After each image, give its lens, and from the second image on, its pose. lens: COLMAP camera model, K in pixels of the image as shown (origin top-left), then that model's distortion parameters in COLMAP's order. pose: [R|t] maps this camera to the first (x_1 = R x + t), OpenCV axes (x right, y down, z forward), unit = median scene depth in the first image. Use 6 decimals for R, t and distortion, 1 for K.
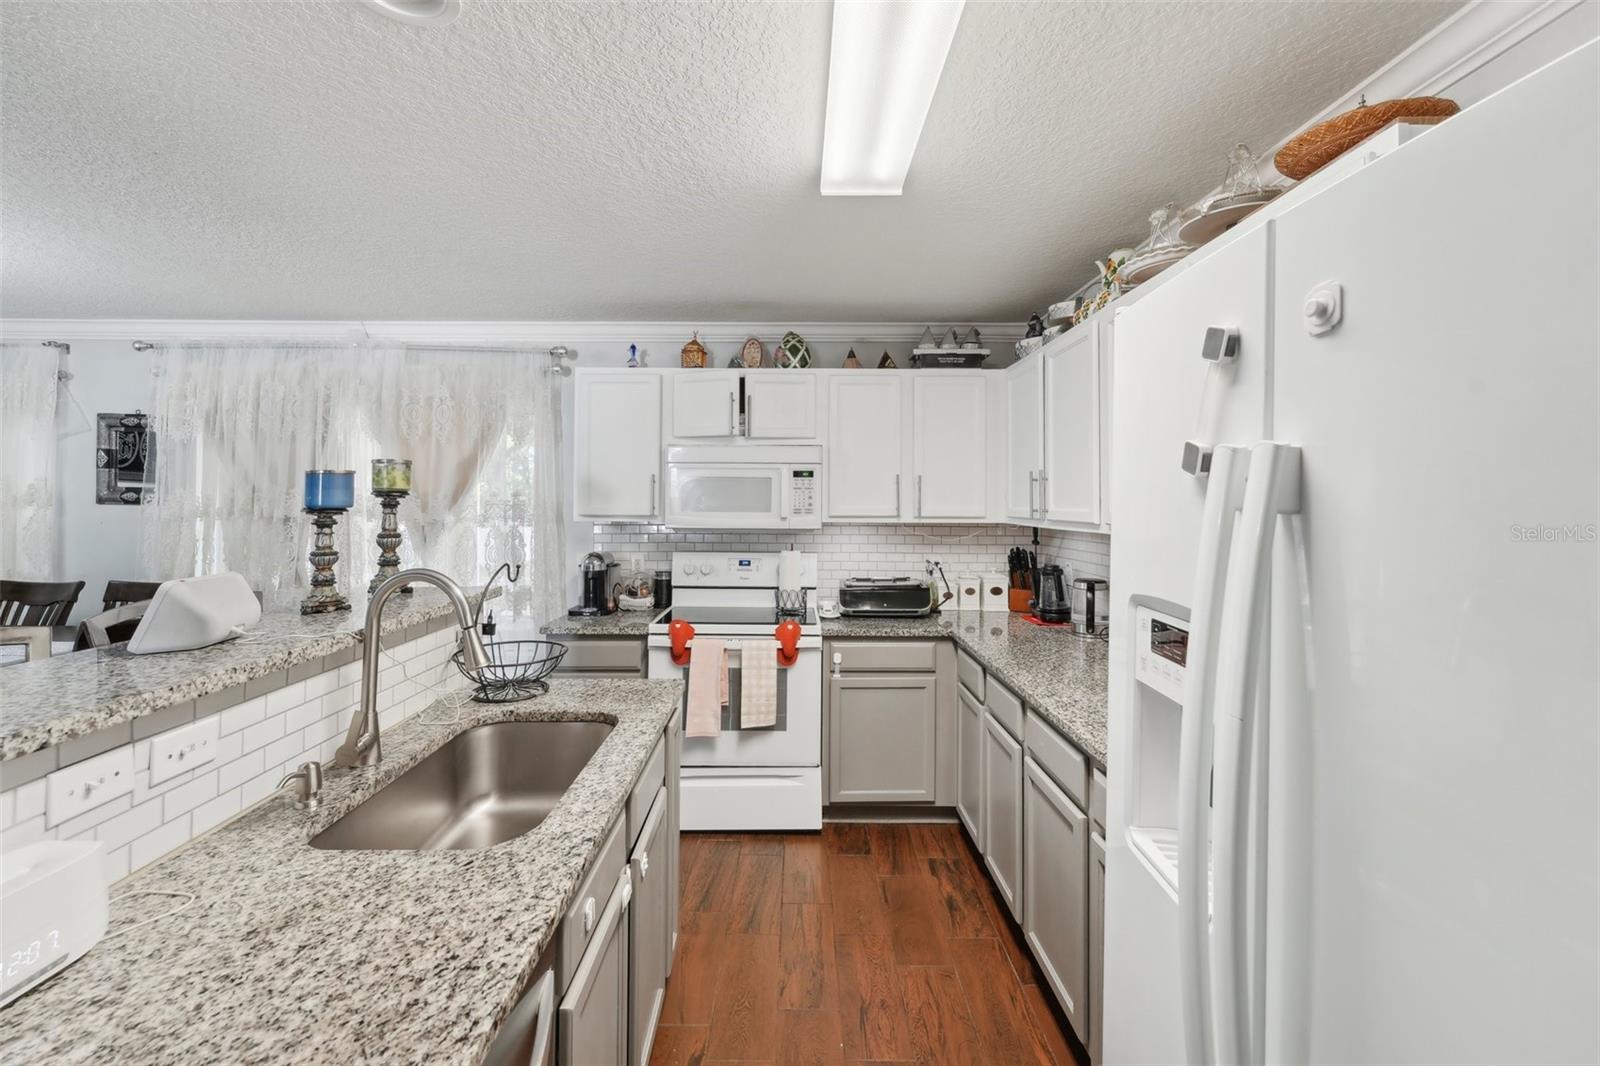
lens RADIAL K [[660.7, 0, 796.0], [0, 660.7, 498.0], [0, 0, 1]] dist [0.000718, 0.000040]
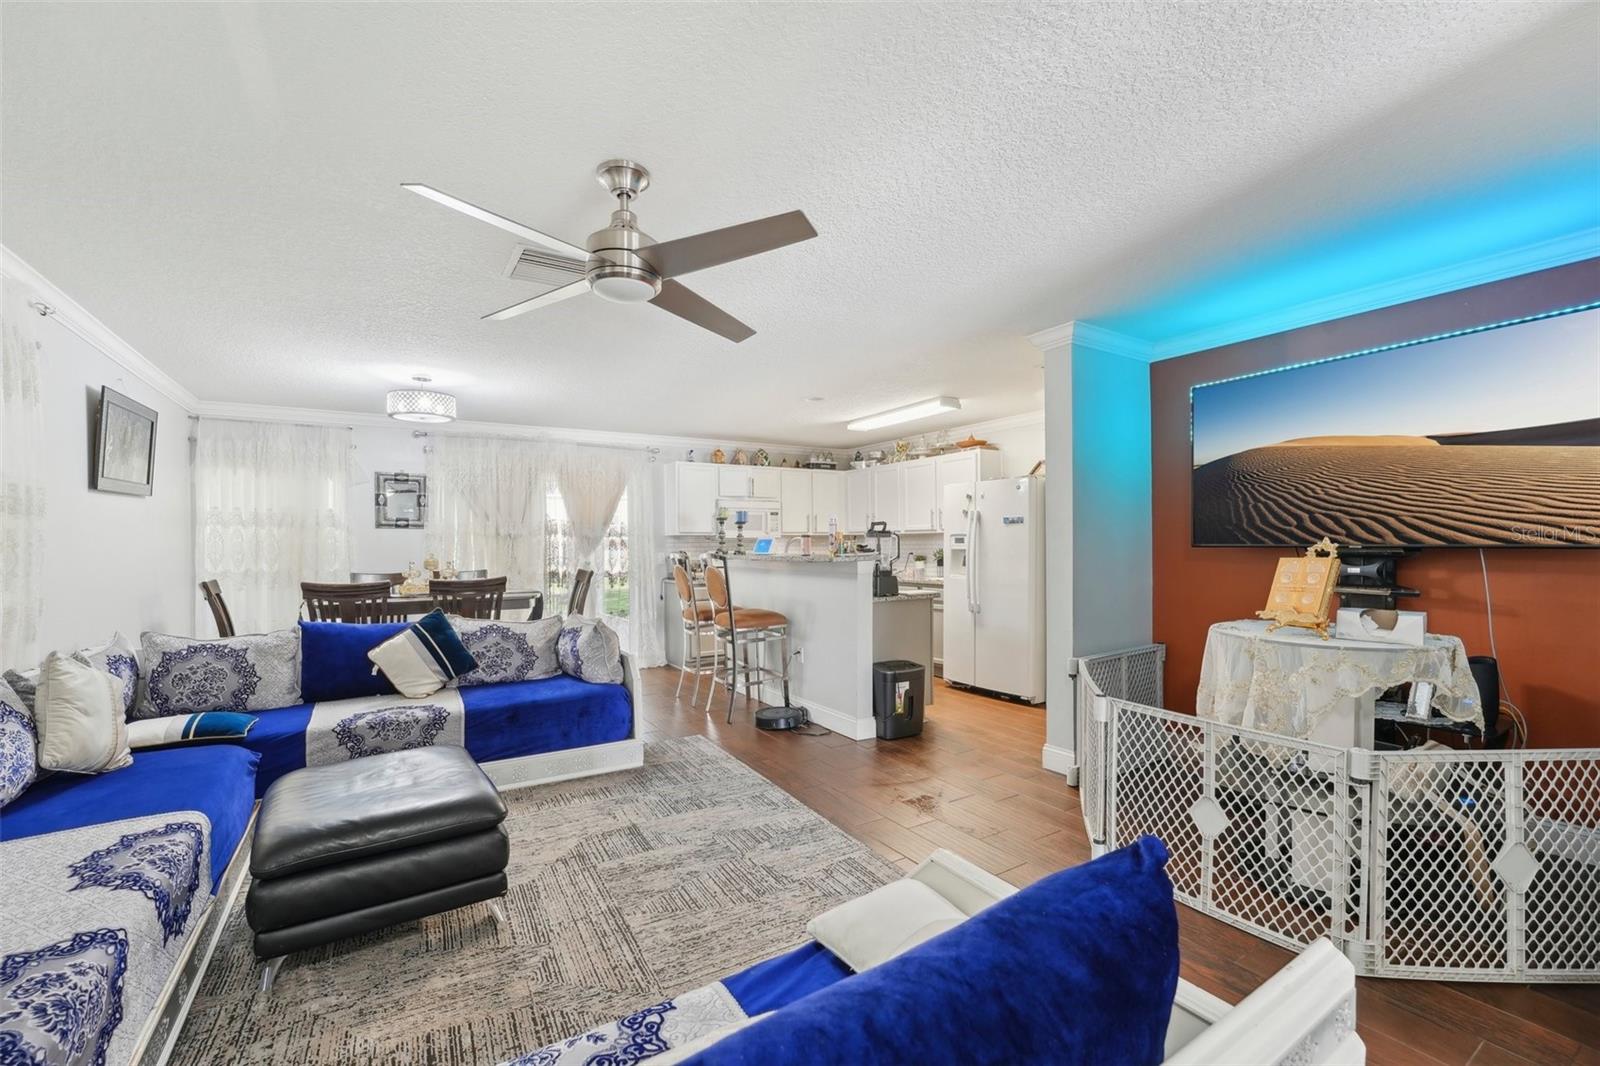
lens RADIAL K [[666.8, 0, 790.1], [0, 666.8, 549.5], [0, 0, 1]] dist [-0.026904, 0.000970]
pose [[0.855127, -0.017176, 0.518133, -1.151284], [0.009742, 0.999807, 0.017065, 0.049198], [-0.518326, -0.009546, 0.855130, -1.011354]]
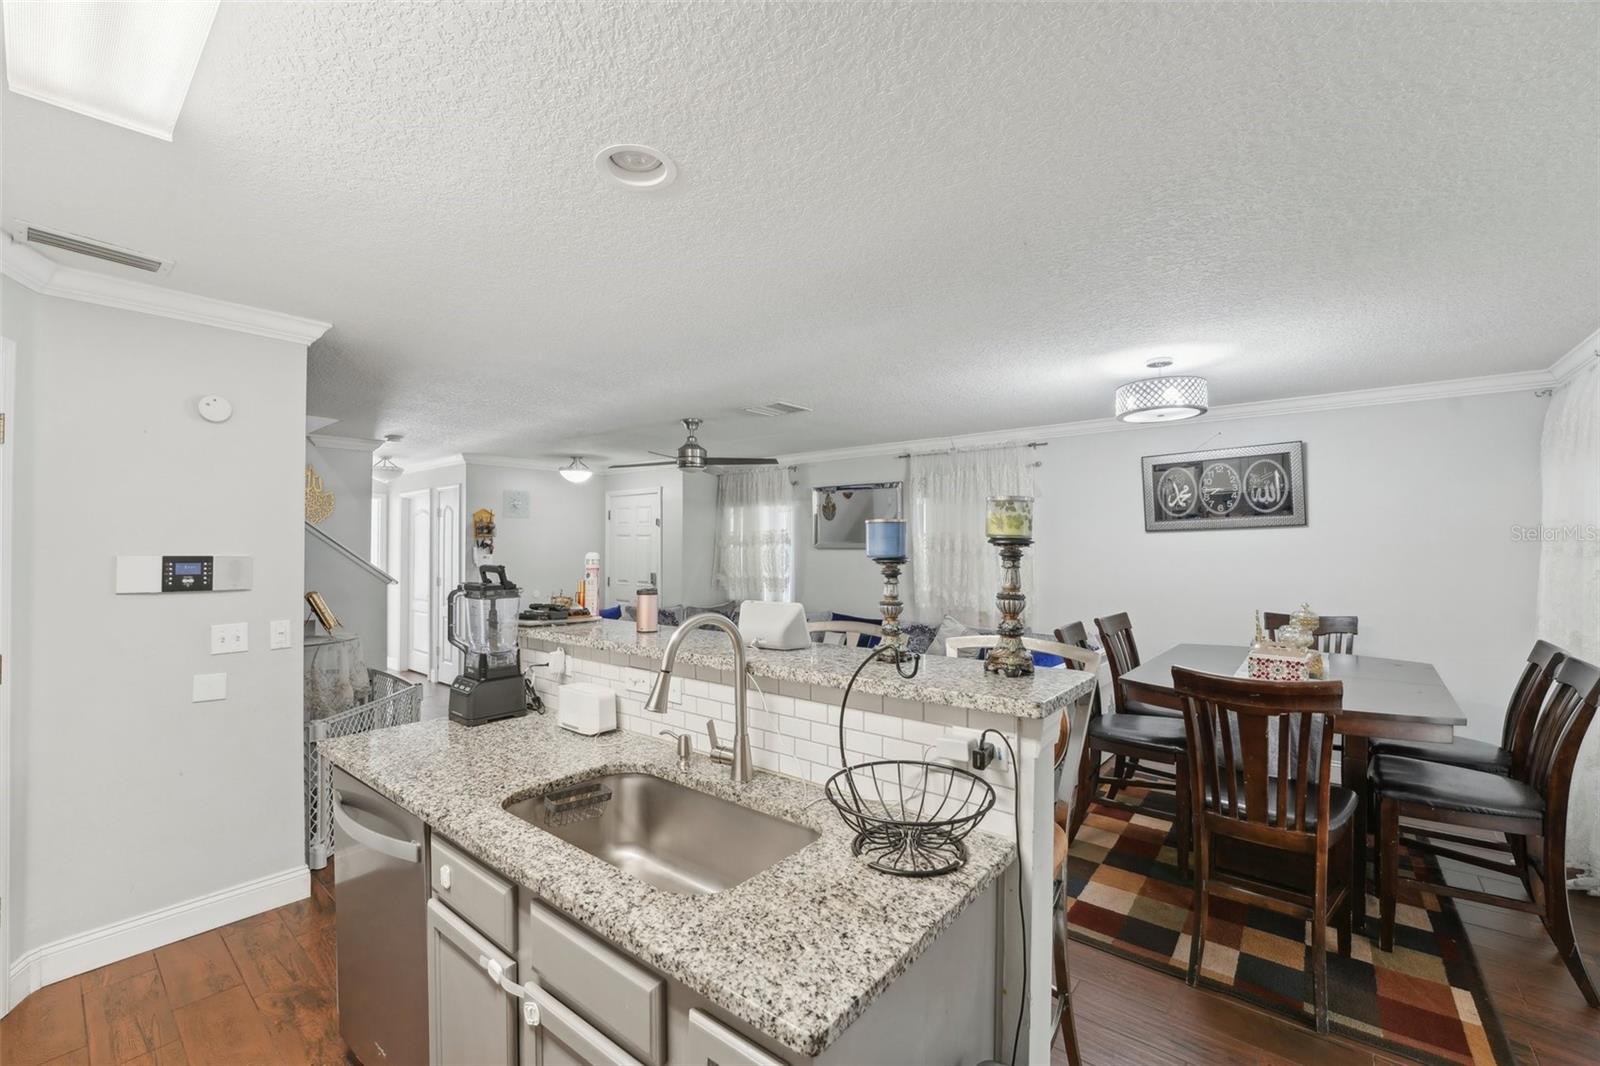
lens RADIAL K [[653.2, 0, 796.8], [0, 653.2, 537.1], [0, 0, 1]] dist [-0.022842, 0.000627]
pose [[-0.636387, -0.015755, -0.771209, 0.076200], [0.003186, 0.999729, -0.023053, 0.003213], [0.771364, -0.017127, -0.636164, 0.796374]]
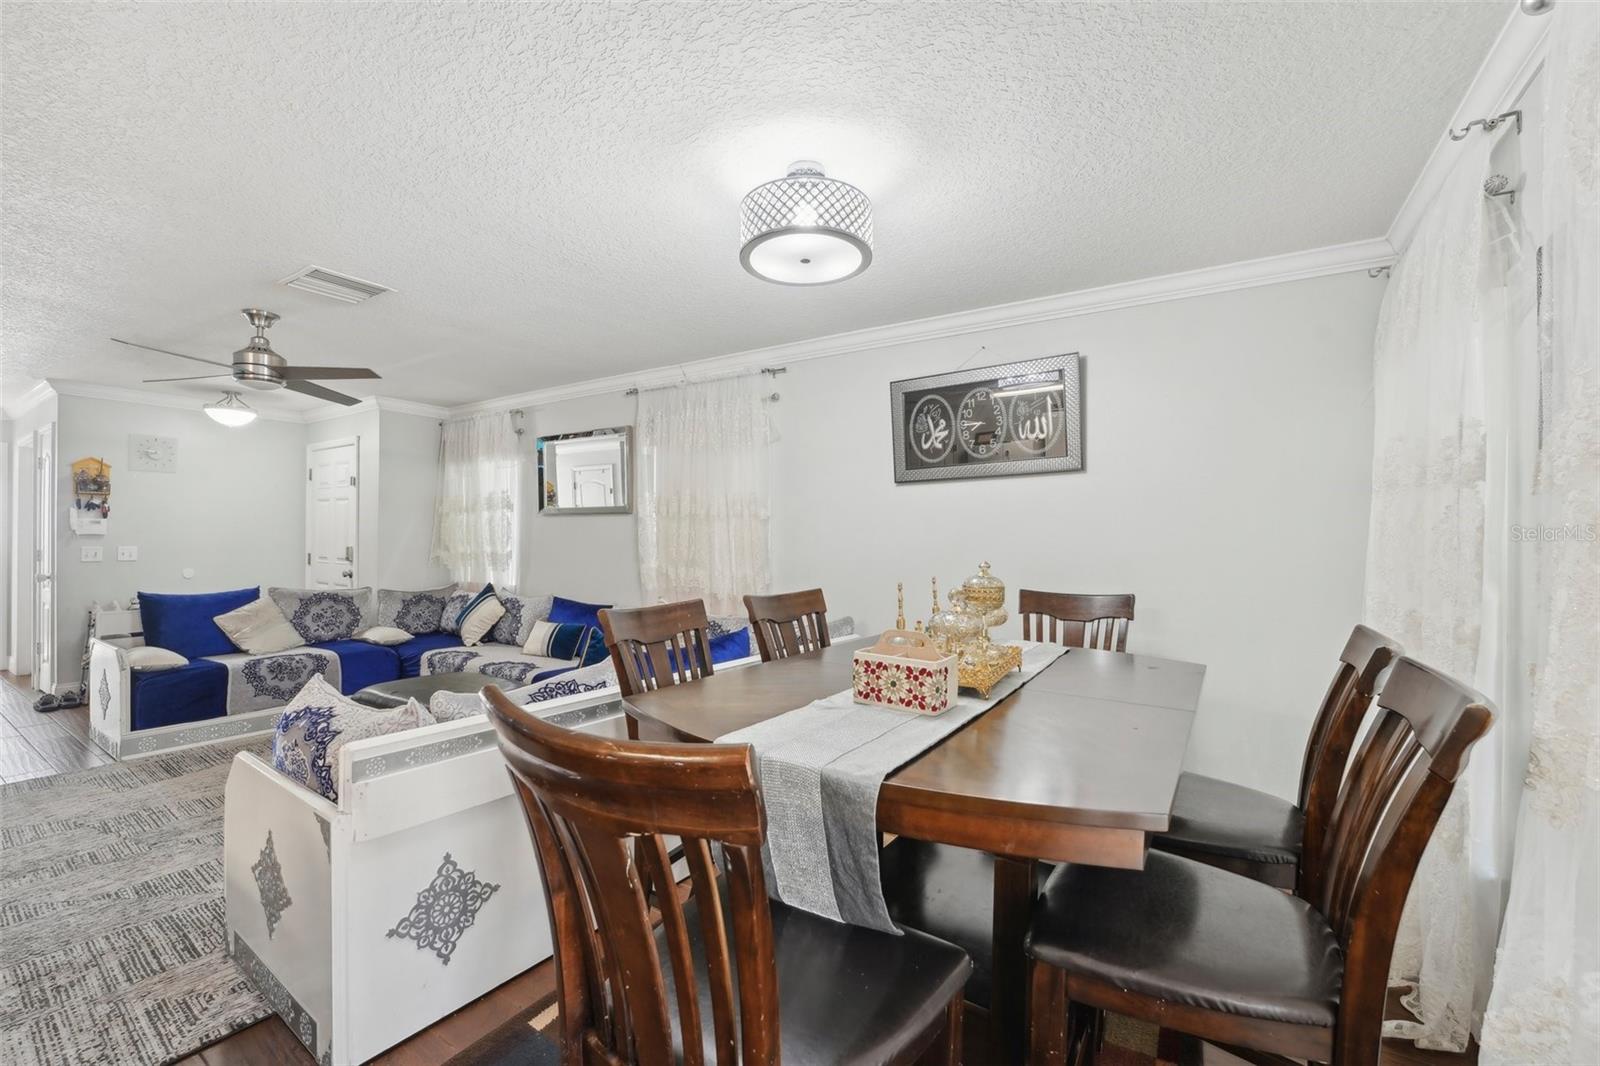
lens RADIAL K [[651.6, 0, 792.9], [0, 651.6, 544.6], [0, 0, 1]] dist [-0.034765, 0.005507]
pose [[-0.542474, -0.004090, -0.840063, -0.553568], [-0.005200, 0.999985, -0.001511, 0.064999], [0.840057, 0.003549, -0.542487, 0.920517]]
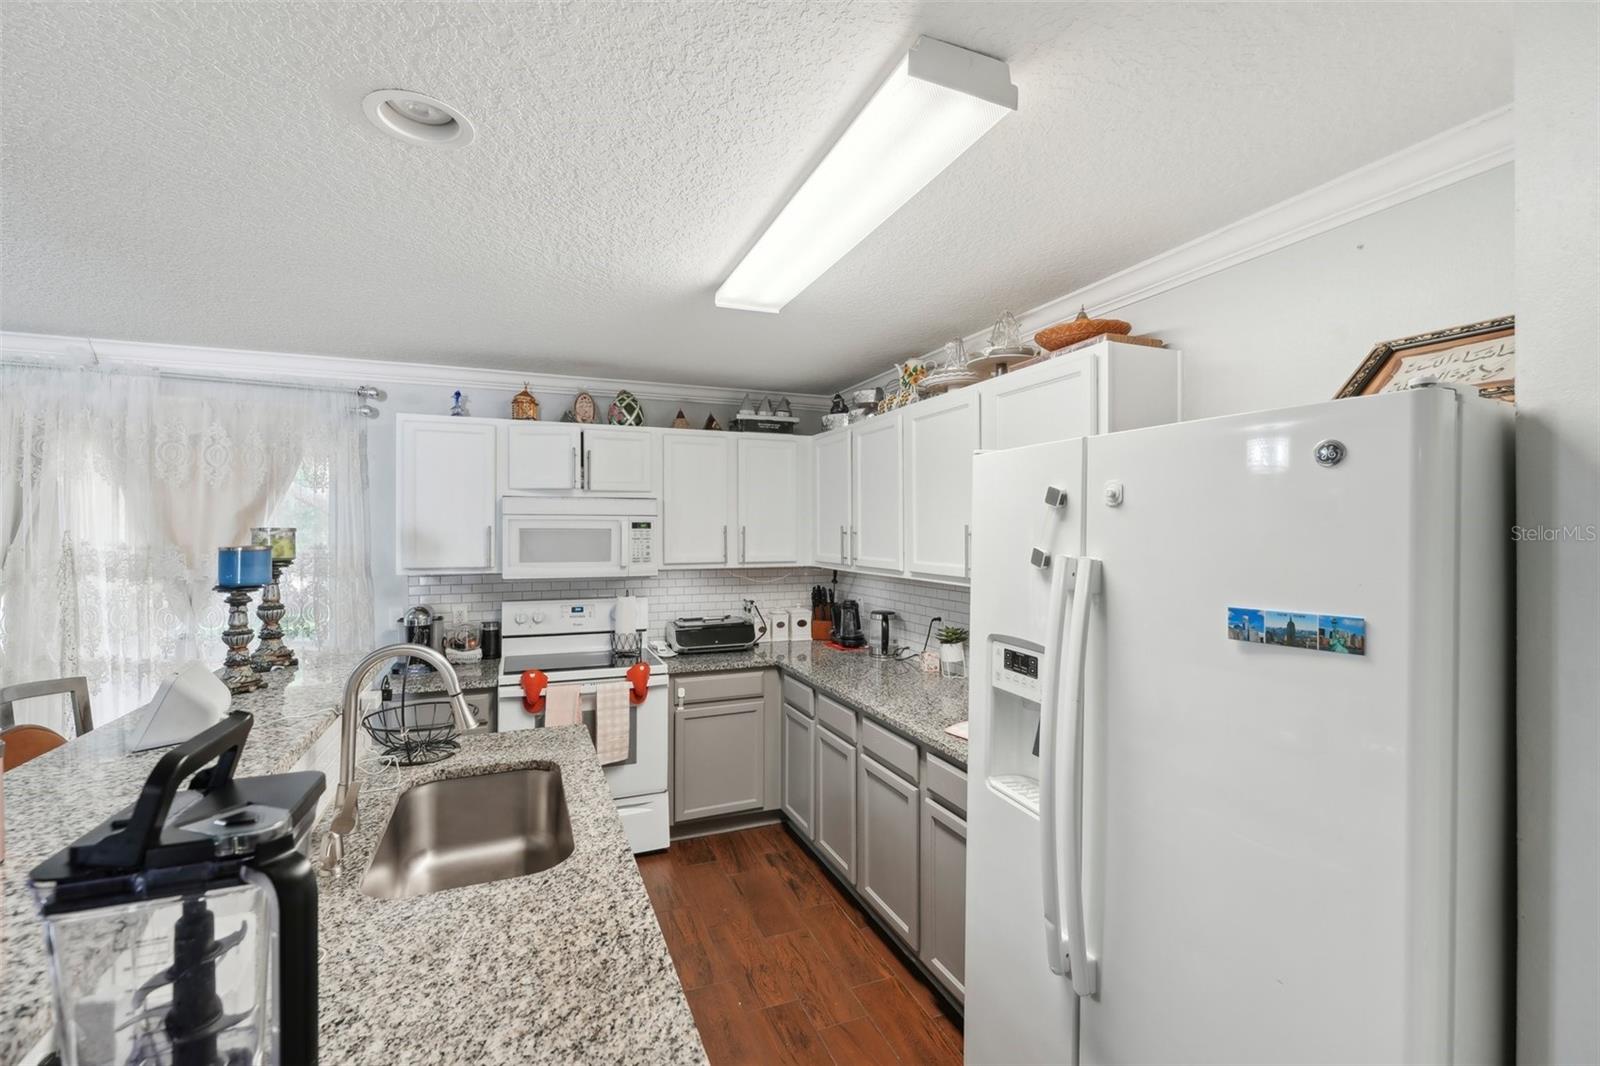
lens RADIAL K [[669.3, 0, 785.1], [0, 669.3, 533.4], [0, 0, 1]] dist [0.000024, -0.000020]
pose [[0.931817, -0.006031, 0.362878, -0.168894], [0.001426, 0.999915, 0.012955, -0.037499], [-0.362925, -0.011554, 0.931747, -0.104142]]
